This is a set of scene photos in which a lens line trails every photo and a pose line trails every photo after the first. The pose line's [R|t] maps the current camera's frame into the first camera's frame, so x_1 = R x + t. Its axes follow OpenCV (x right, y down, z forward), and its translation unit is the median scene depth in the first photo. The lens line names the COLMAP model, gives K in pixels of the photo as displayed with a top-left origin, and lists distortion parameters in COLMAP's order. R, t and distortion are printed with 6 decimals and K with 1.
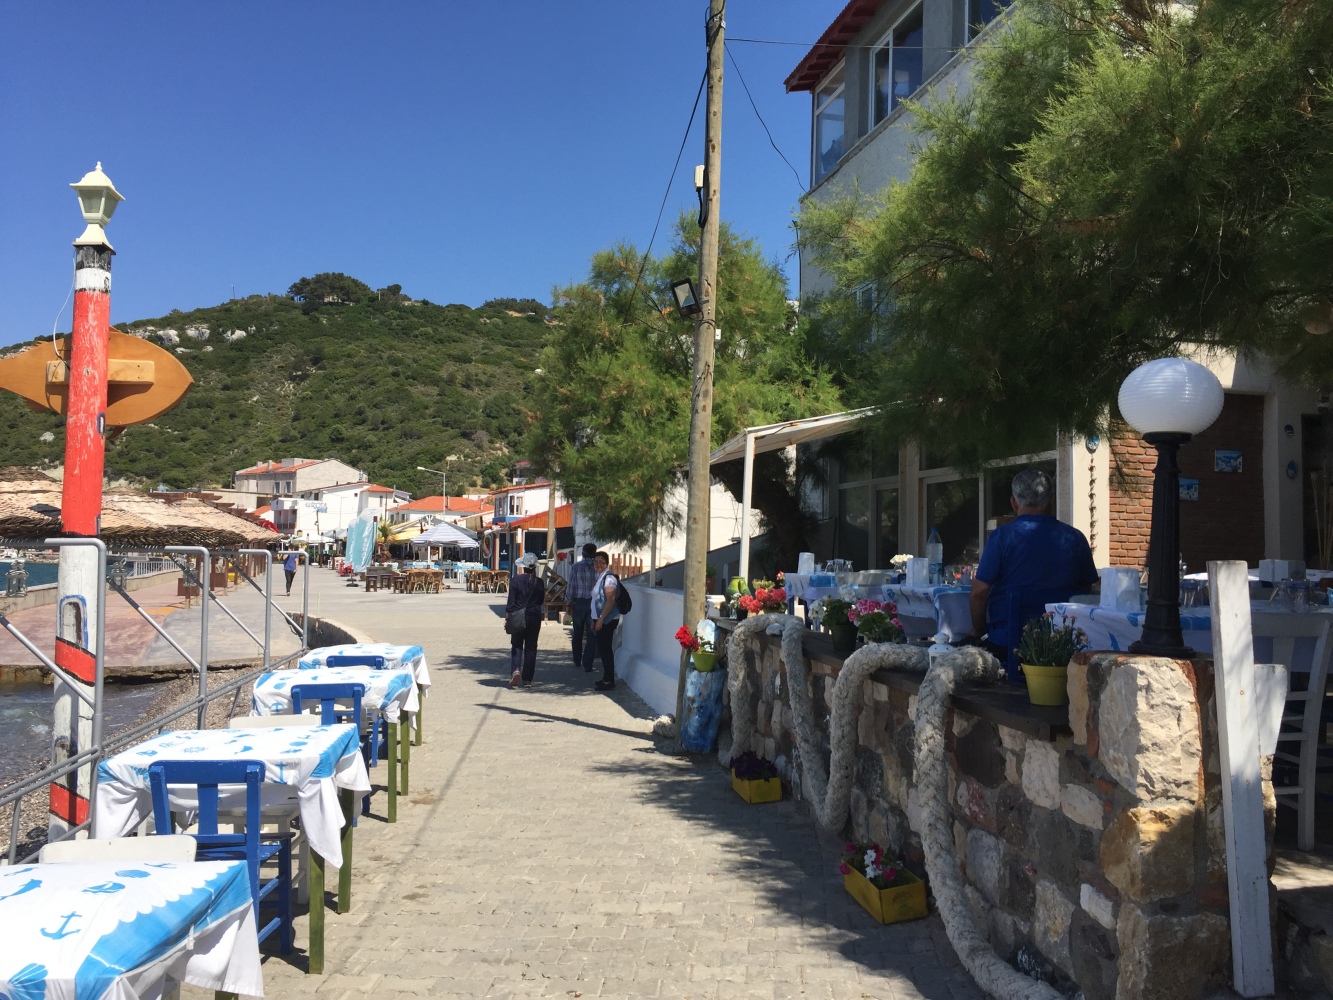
lens RADIAL K [[1136.9, 0, 667.3], [0, 1136.9, 487.1], [0, 0, 1]] dist [0.125382, -0.163675]
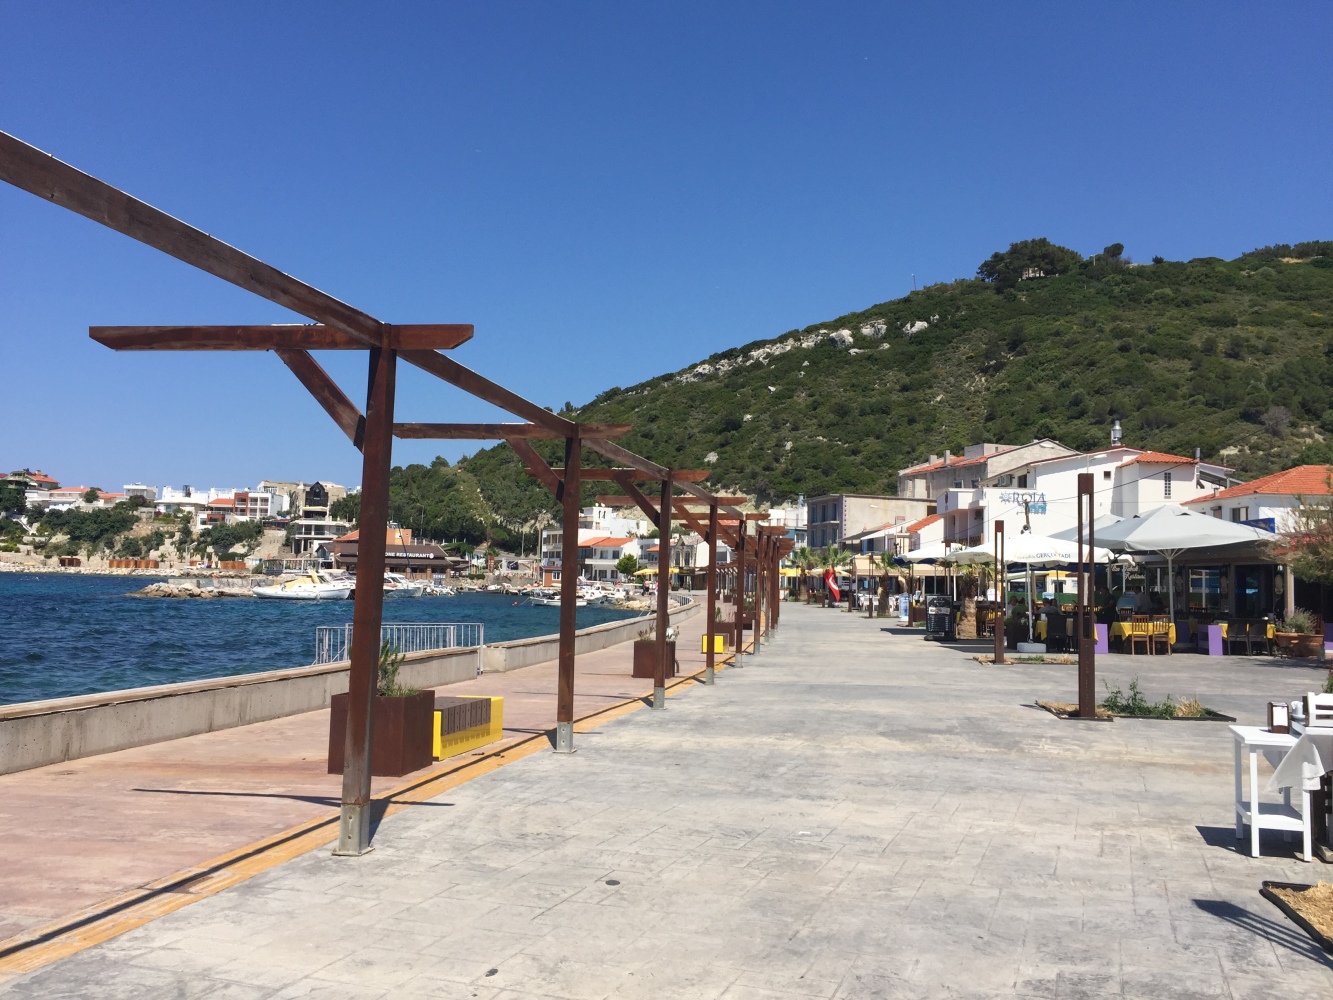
lens RADIAL K [[1151.9, 0, 679.9], [0, 1151.9, 466.5], [0, 0, 1]] dist [0.081964, -0.106037]
pose [[0.835502, -0.050296, -0.547180, -0.074593], [0.019849, 0.997915, -0.061420, 0.014009], [0.549128, 0.040456, 0.834758, 0.242037]]
